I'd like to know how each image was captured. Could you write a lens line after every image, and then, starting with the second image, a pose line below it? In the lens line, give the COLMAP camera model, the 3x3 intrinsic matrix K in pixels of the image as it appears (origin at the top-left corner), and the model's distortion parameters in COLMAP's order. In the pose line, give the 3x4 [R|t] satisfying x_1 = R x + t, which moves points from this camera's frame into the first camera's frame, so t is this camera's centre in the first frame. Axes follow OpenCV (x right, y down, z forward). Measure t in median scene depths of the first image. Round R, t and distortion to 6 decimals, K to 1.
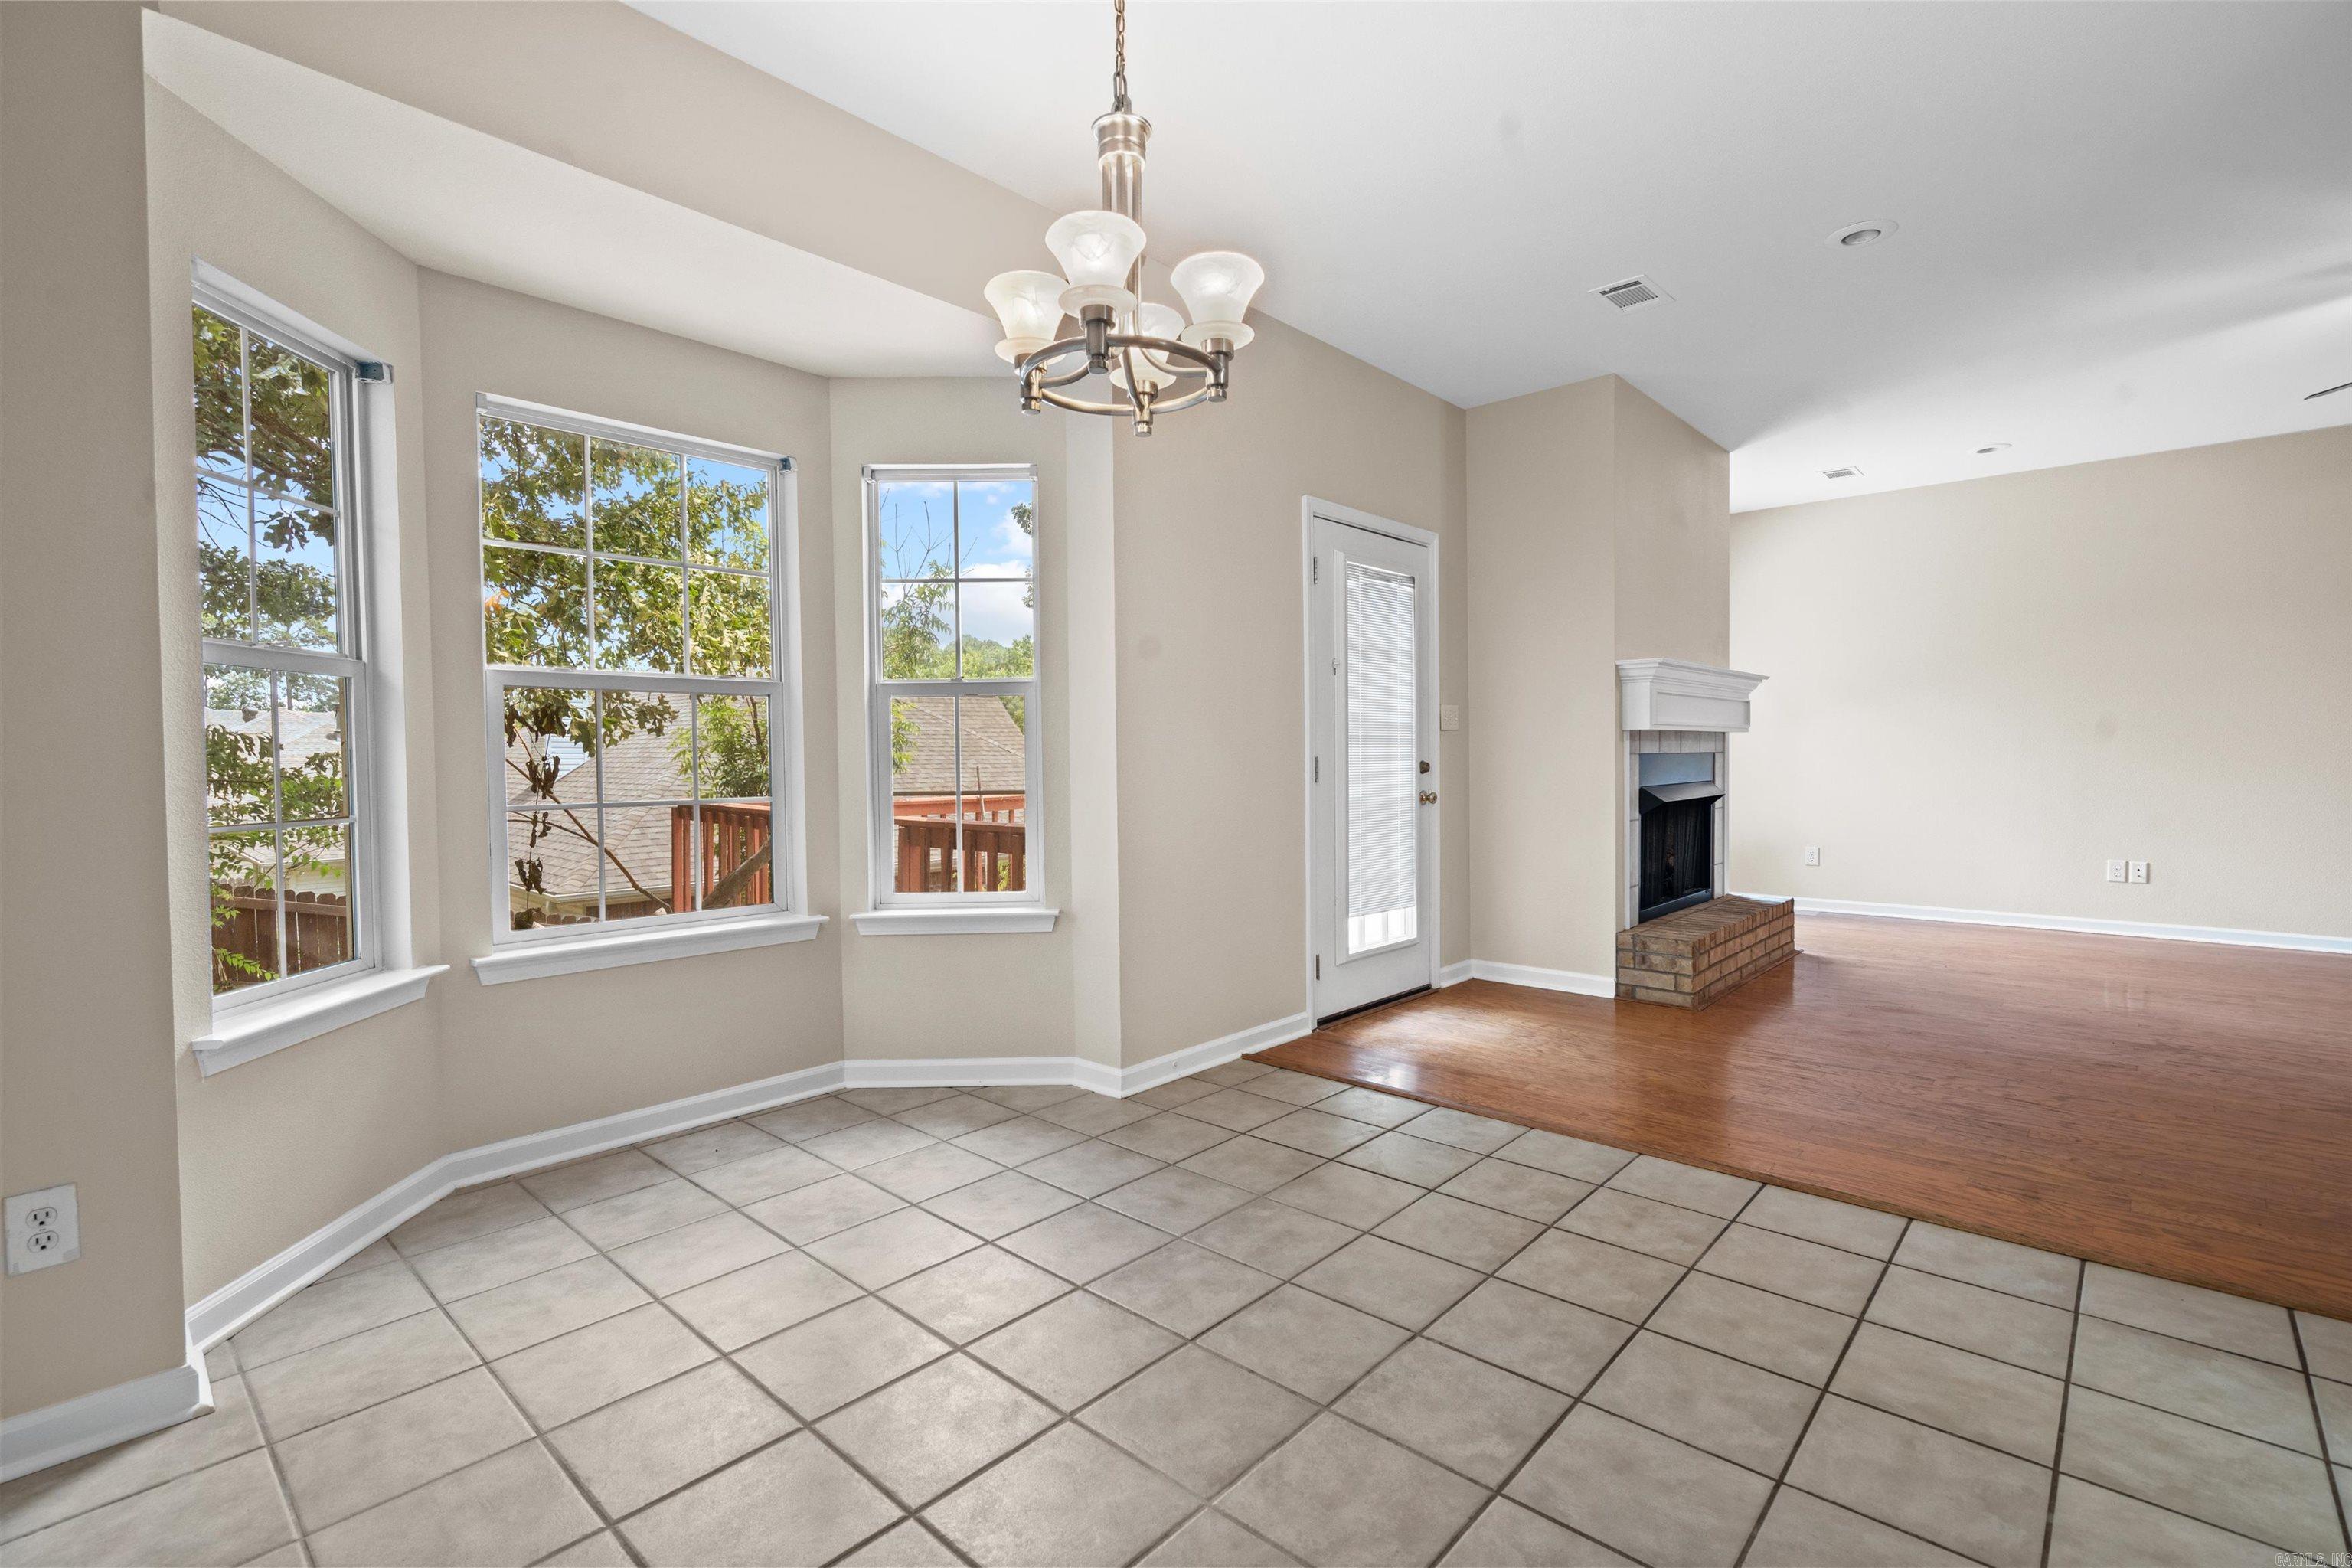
lens RADIAL K [[1071.8, 0, 1176.8], [0, 1071.8, 779.5], [0, 0, 1]] dist [-0.001004, -0.000171]
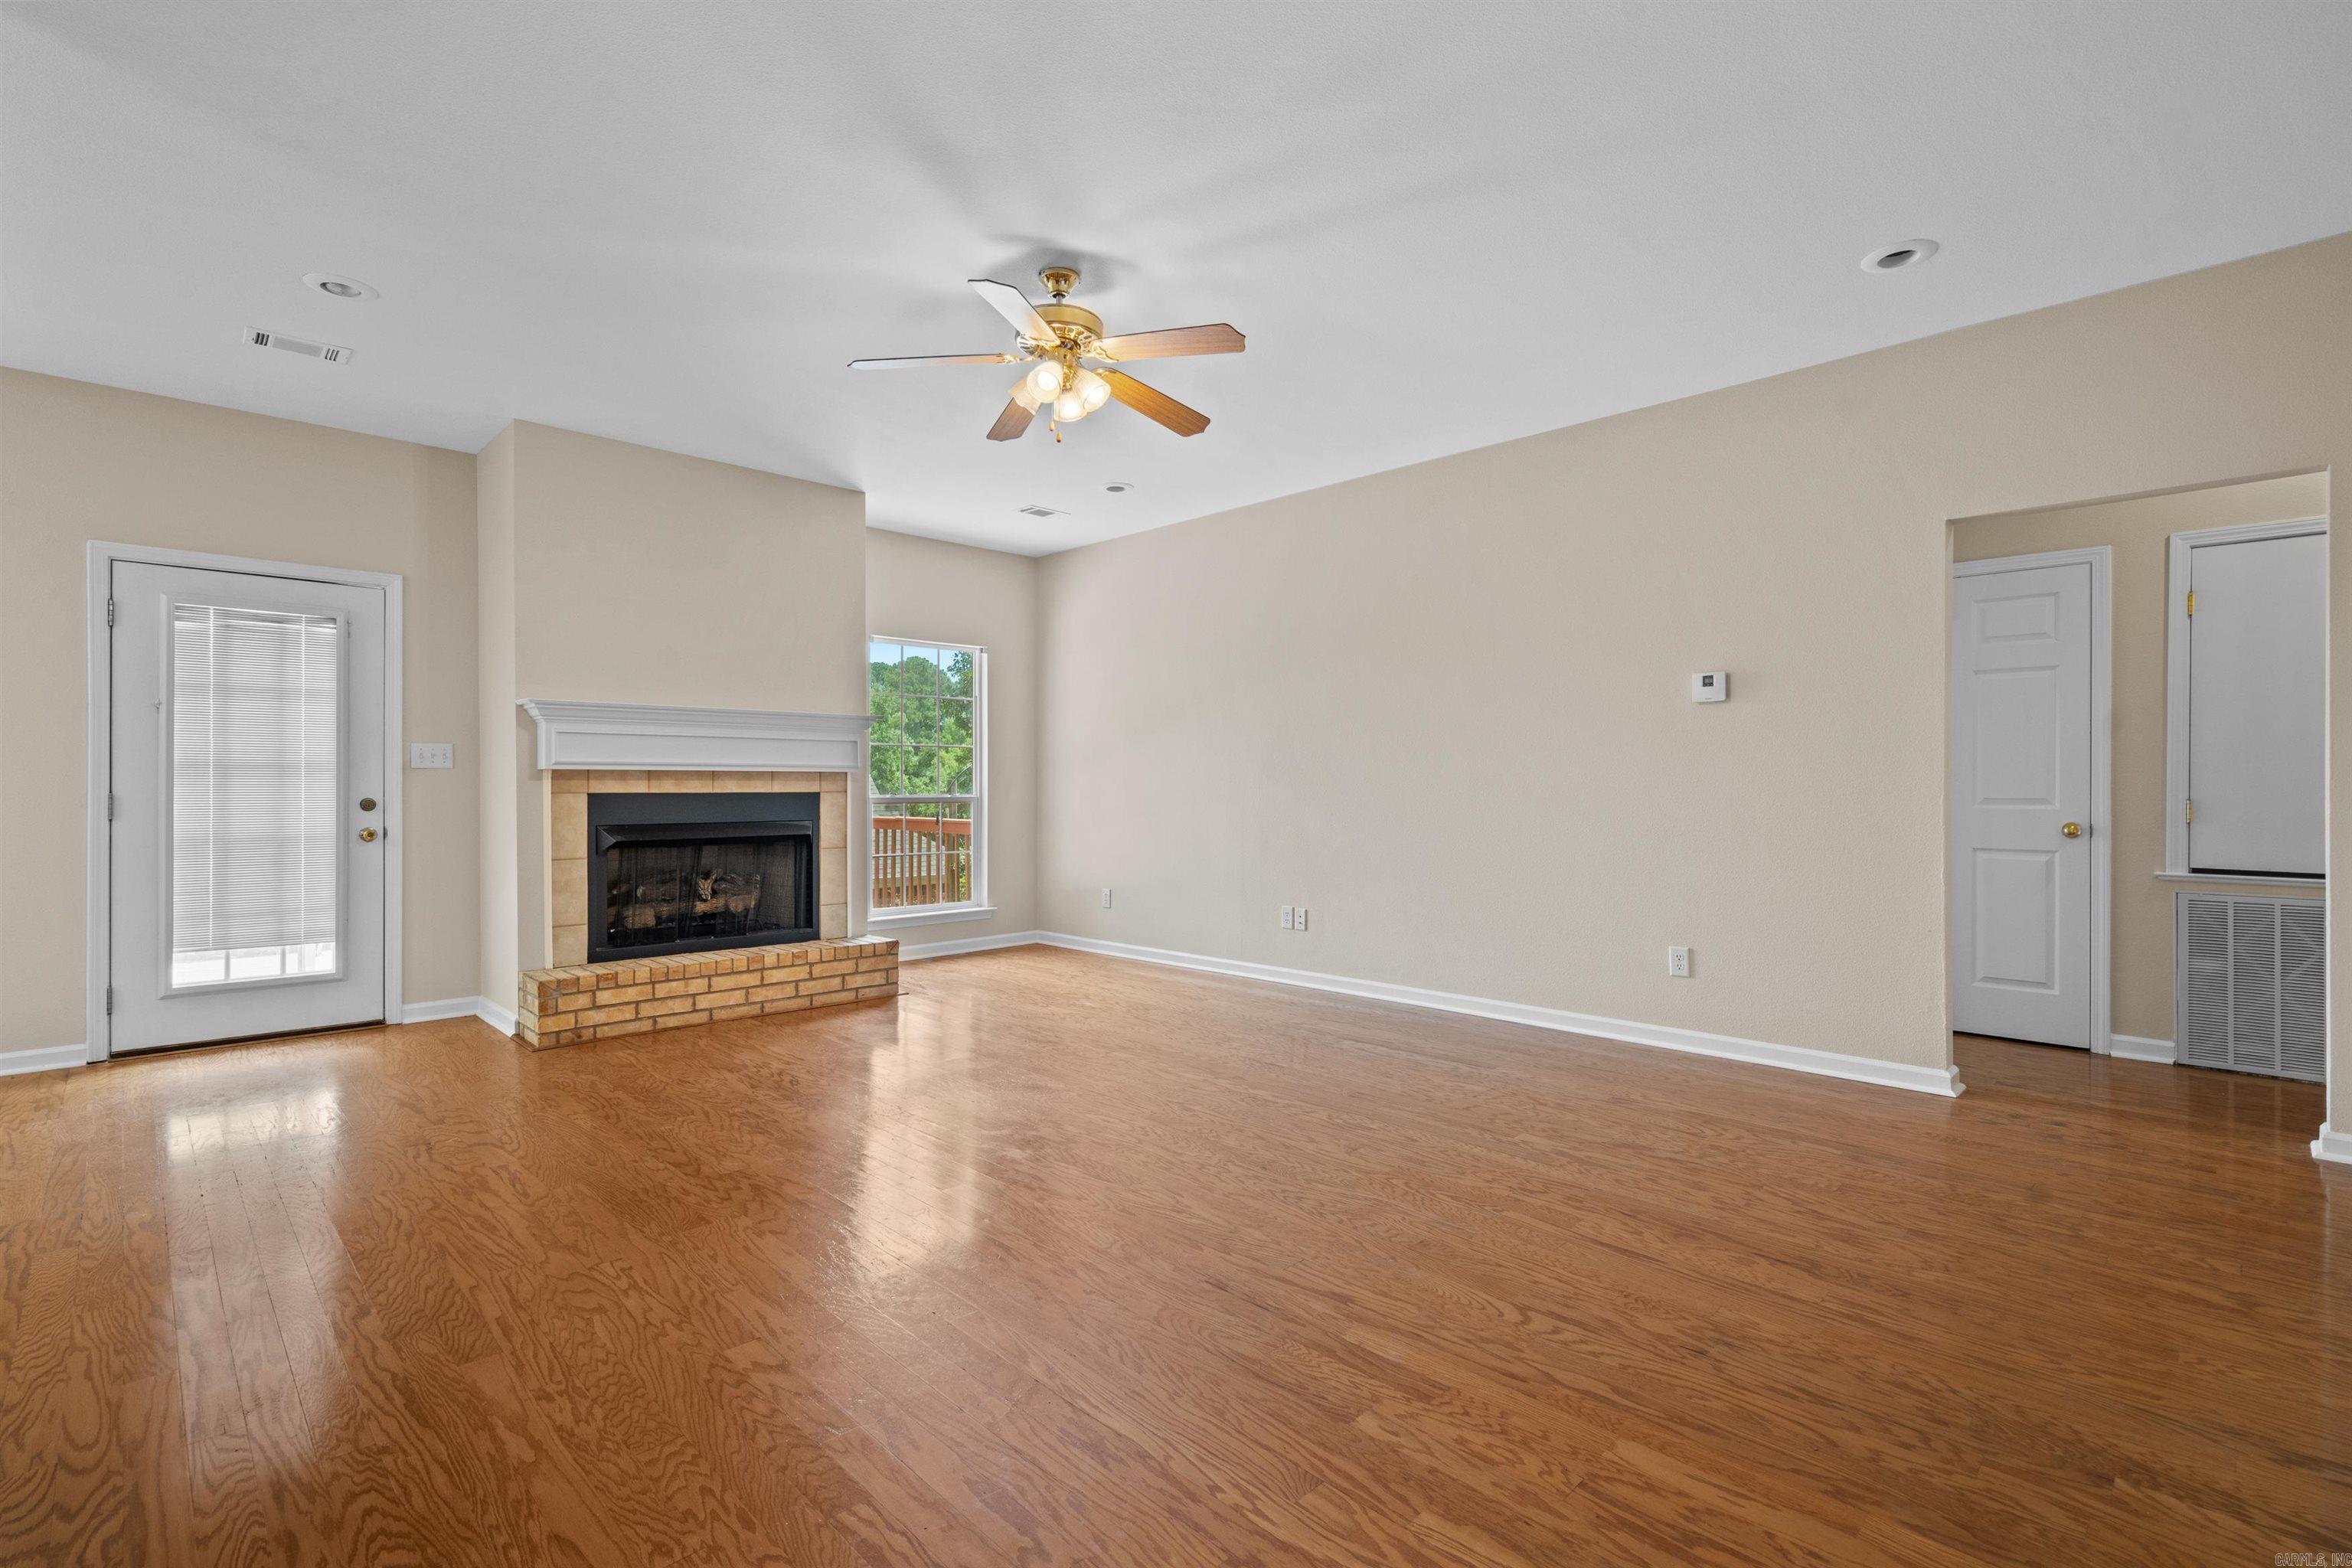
lens RADIAL K [[1071.8, 0, 1173.5], [0, 1071.8, 786.6], [0, 0, 1]] dist [-0.001004, -0.000171]
pose [[0.999153, 0.013313, -0.038926, 1.048493], [-0.013711, 0.999856, -0.009994, -0.029300], [0.038787, 0.010519, 0.999192, 0.018053]]
